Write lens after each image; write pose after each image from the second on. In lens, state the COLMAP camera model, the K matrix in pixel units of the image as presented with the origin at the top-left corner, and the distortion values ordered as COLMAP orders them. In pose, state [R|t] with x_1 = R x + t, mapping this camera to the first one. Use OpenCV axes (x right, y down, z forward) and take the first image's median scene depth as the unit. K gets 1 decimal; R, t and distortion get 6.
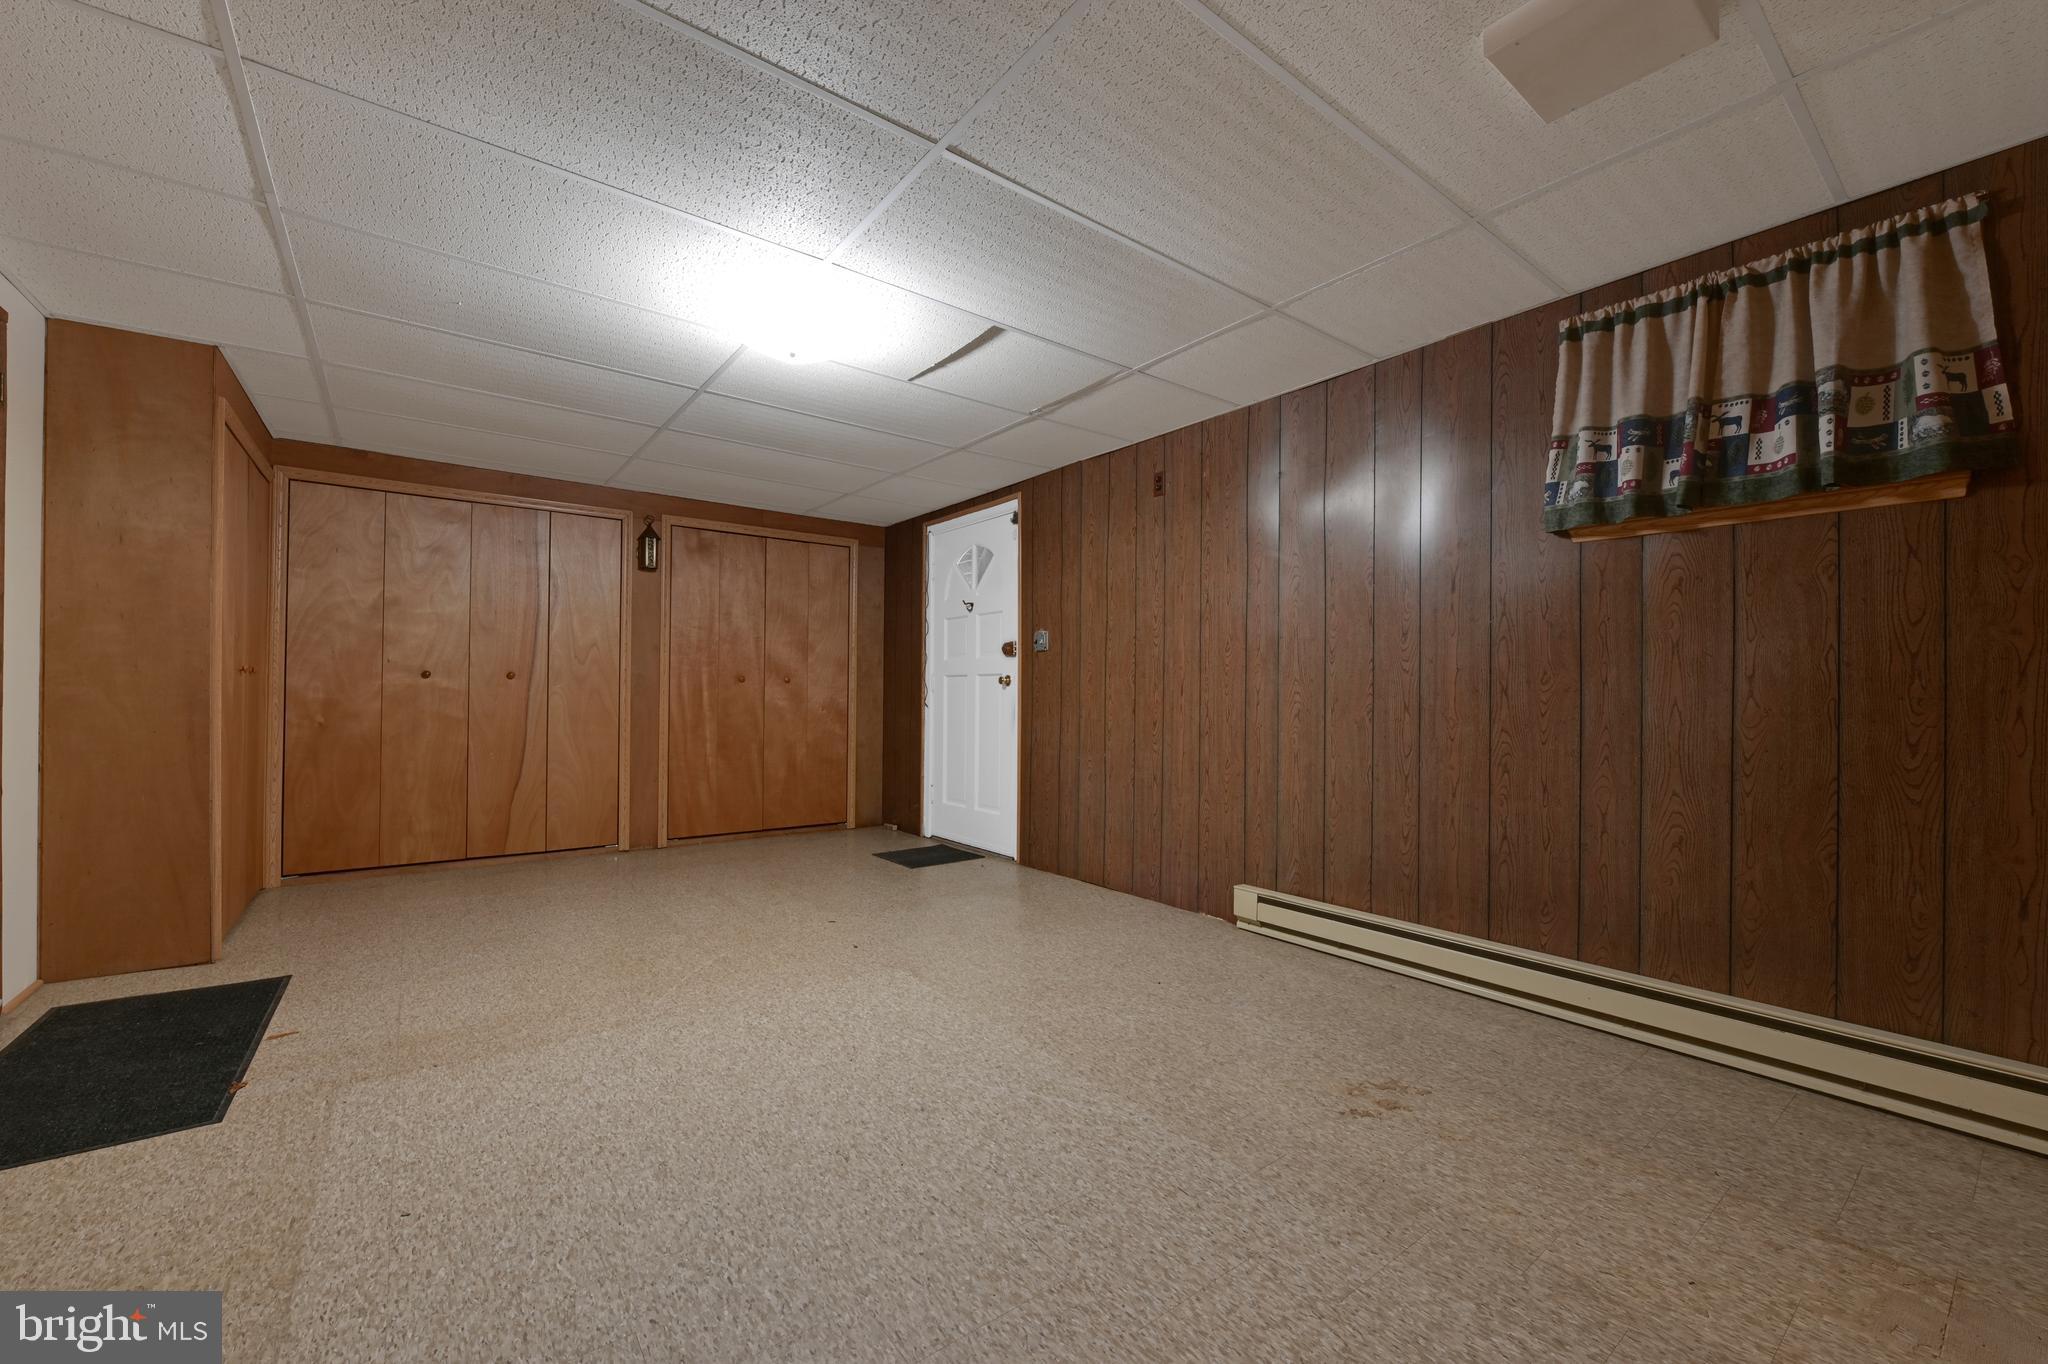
lens RADIAL K [[807.7, 0, 1030.5], [0, 807.7, 690.0], [0, 0, 1]] dist [-0.010306, -0.000016]
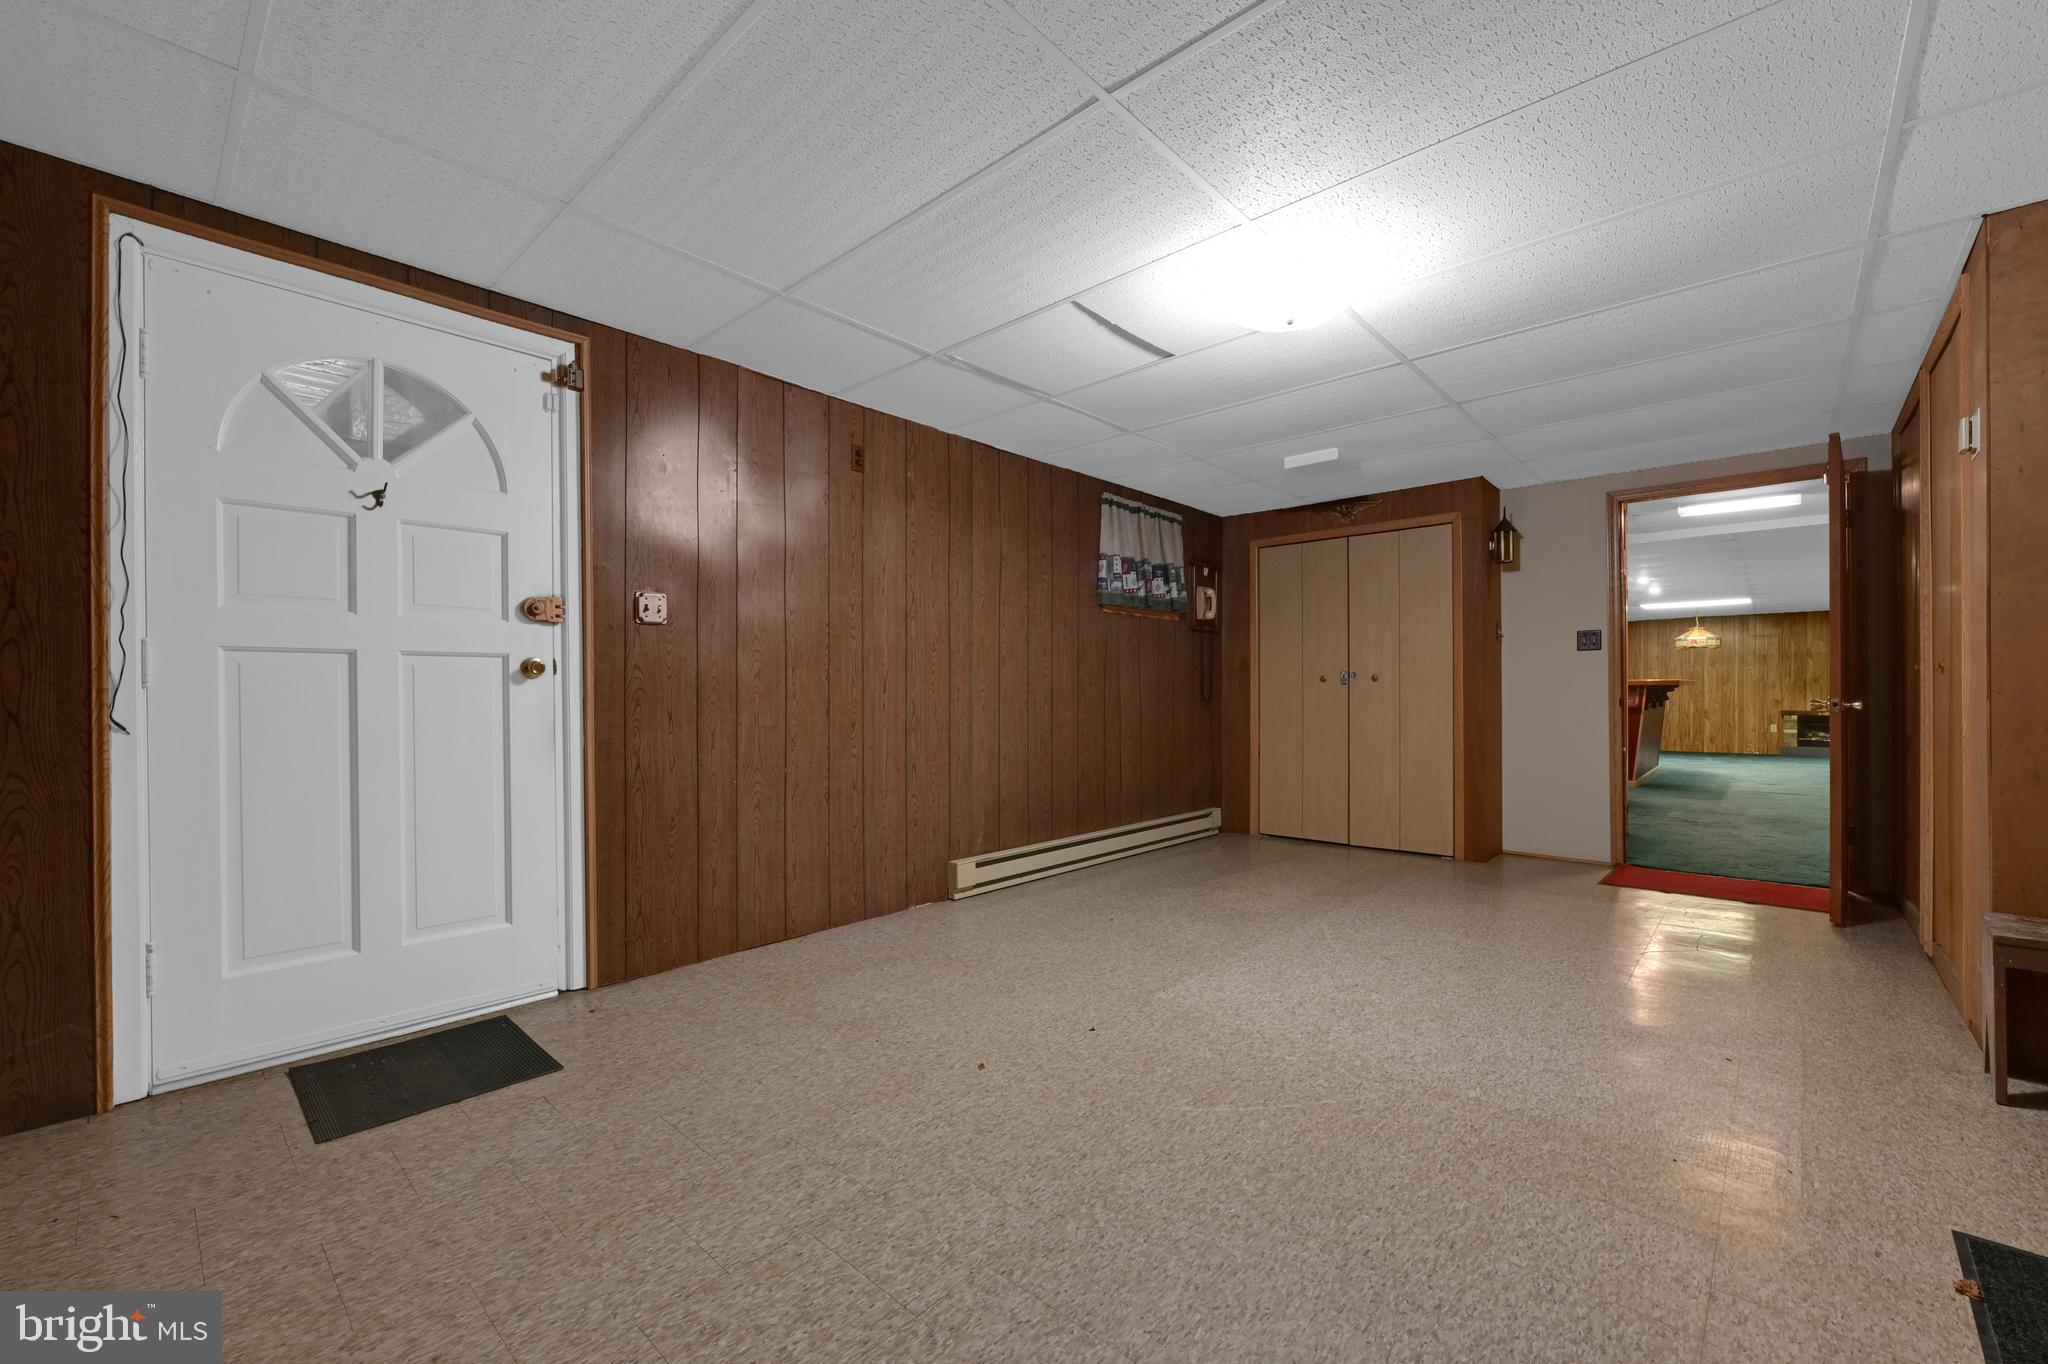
lens RADIAL K [[830.7, 0, 1020.2], [0, 830.7, 700.4], [0, 0, 1]] dist [-0.008271, -0.000120]
pose [[-0.169170, -0.014920, 0.985474, -0.872133], [-0.003418, 0.999888, 0.014552, 0.000231], [-0.985581, -0.000906, -0.169202, 1.083538]]
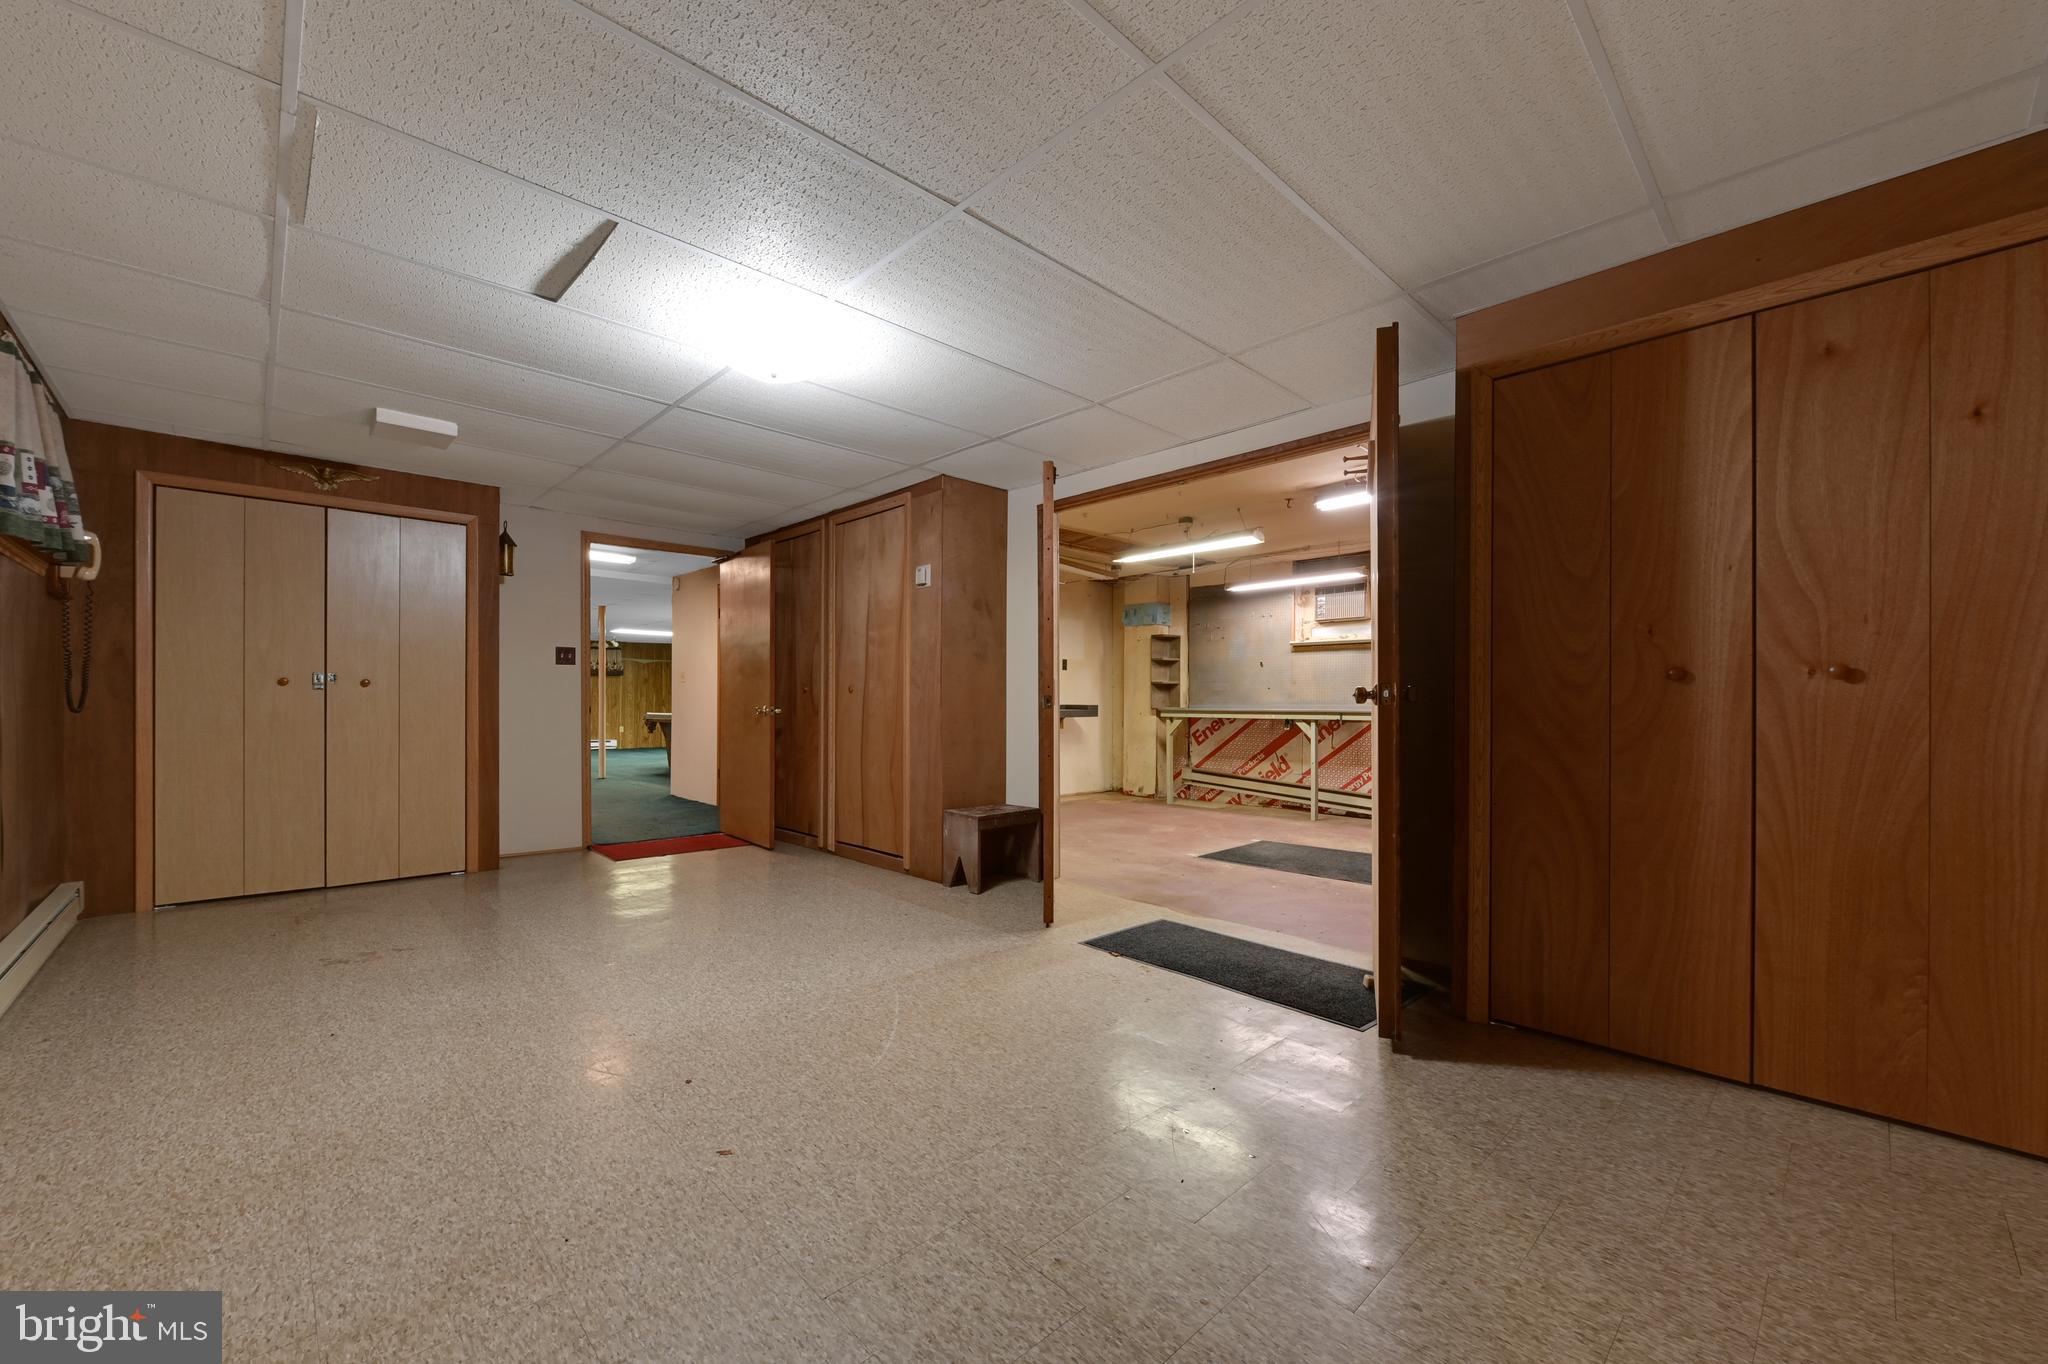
lens RADIAL K [[809.4, 0, 1023.6], [0, 809.4, 704.2], [0, 0, 1]] dist [-0.007776, -0.000038]
pose [[-0.994114, -0.012373, -0.107631, -0.376699], [-0.011951, 0.999918, -0.004564, 0.005919], [0.107679, -0.003251, -0.994180, 1.532979]]
